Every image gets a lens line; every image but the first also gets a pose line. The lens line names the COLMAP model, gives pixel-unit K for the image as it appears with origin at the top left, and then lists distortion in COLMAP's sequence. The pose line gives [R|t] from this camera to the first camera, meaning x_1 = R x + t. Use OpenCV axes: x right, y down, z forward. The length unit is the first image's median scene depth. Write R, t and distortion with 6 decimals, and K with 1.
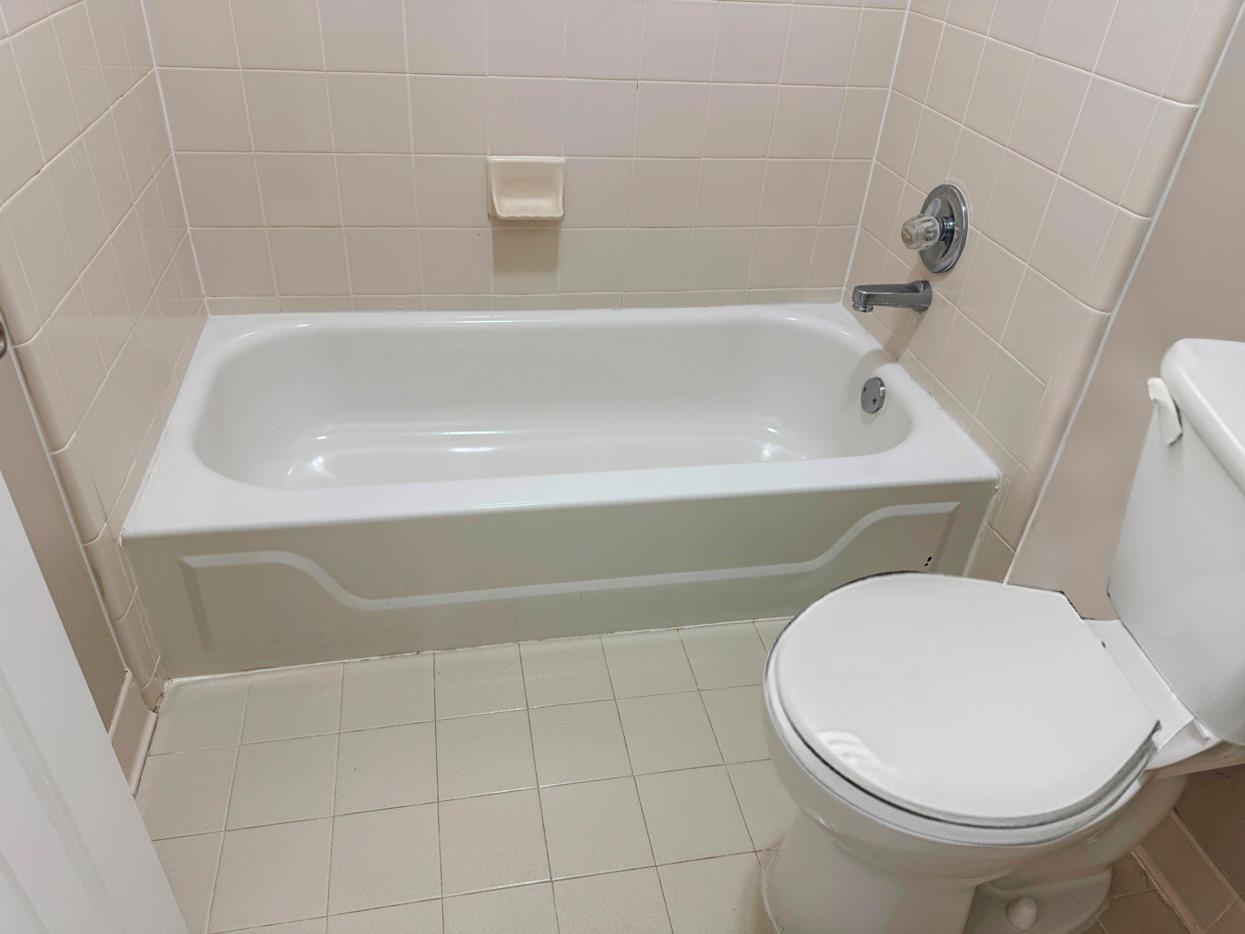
lens RADIAL K [[878.9, 0, 620.6], [0, 878.9, 466.7], [0, 0, 1]] dist [-0.000604, -0.002141]
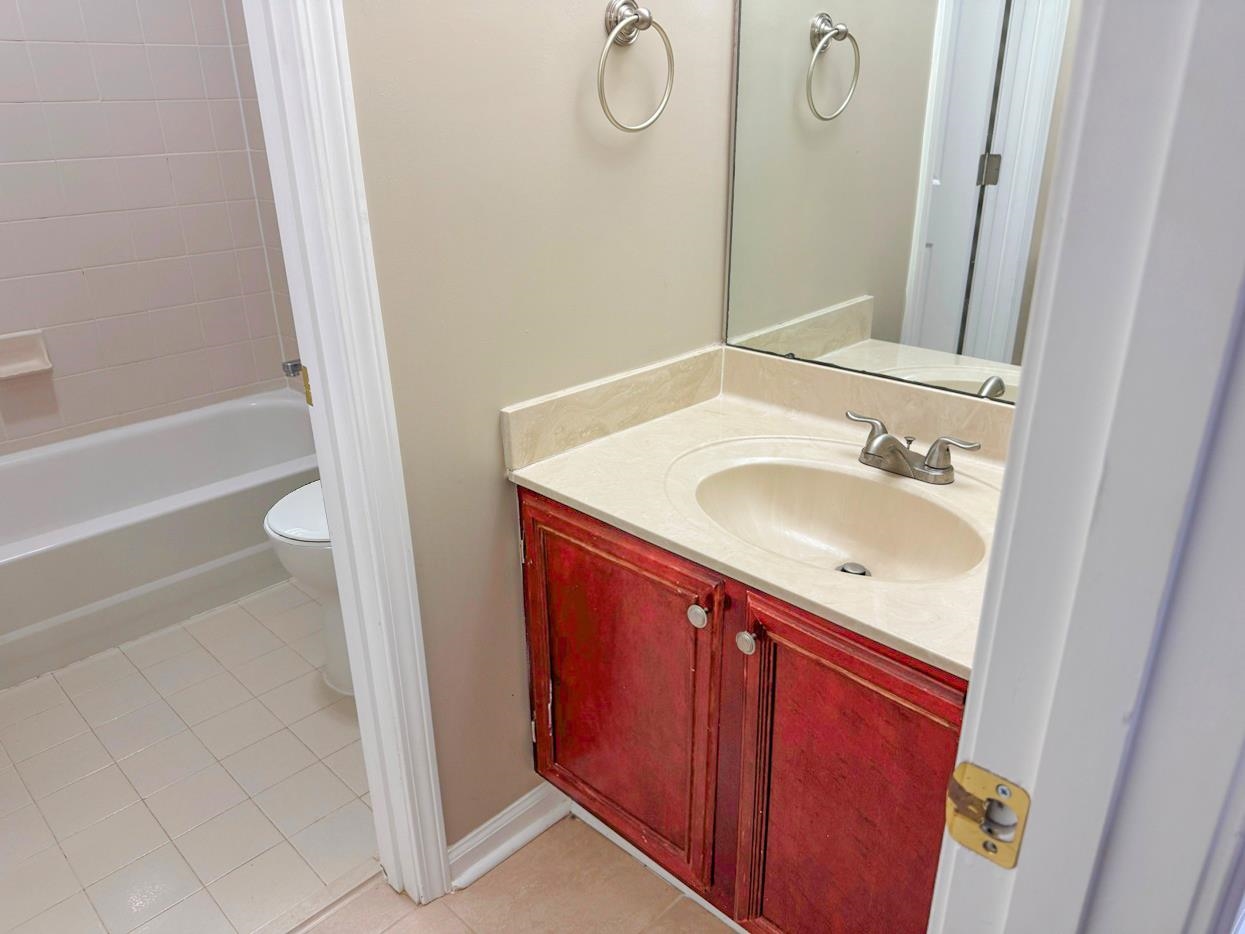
lens RADIAL K [[878.9, 0, 622.0], [0, 878.9, 468.0], [0, 0, 1]] dist [-0.000604, -0.002141]
pose [[0.824666, -0.293562, 0.483474, -0.041138], [0.375252, 0.923523, -0.079315, 0.307355], [-0.423216, 0.246833, 0.871758, -0.544869]]
